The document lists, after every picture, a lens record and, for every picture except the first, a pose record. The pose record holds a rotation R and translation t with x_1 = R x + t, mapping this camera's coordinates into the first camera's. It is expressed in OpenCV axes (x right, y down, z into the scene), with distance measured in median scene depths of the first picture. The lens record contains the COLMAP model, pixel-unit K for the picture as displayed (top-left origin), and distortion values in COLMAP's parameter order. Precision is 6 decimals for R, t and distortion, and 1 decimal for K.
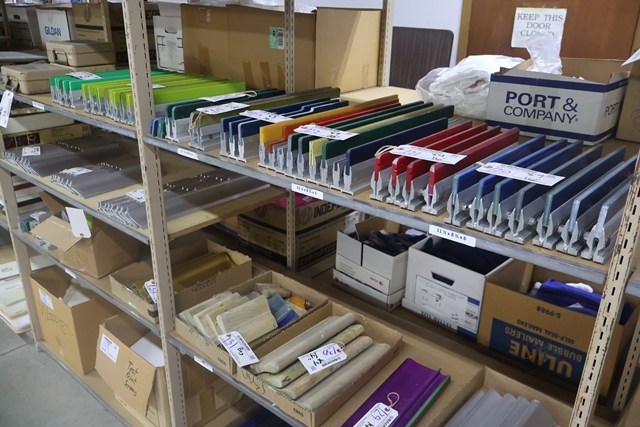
lens RADIAL K [[533.5, 0, 323.3], [0, 533.5, 216.8], [0, 0, 1]] dist [-0.003854, 0.004922]
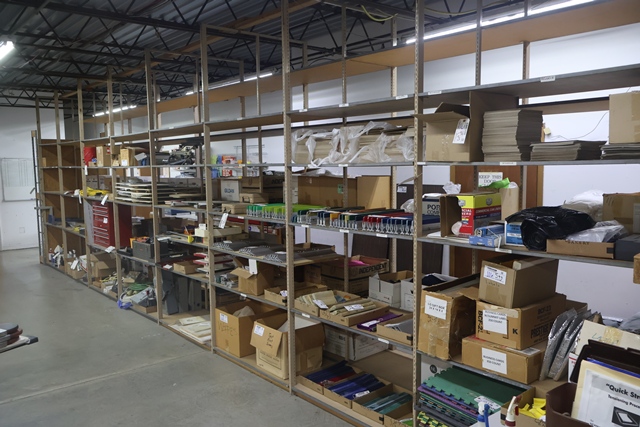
lens RADIAL K [[533.5, 0, 319.5], [0, 533.5, 214.0], [0, 0, 1]] dist [-0.003854, 0.004922]
pose [[0.987196, -0.017925, -0.158503, 0.187363], [-0.029622, 0.955781, -0.292582, 0.447370], [0.156739, 0.293531, 0.943012, -1.160051]]
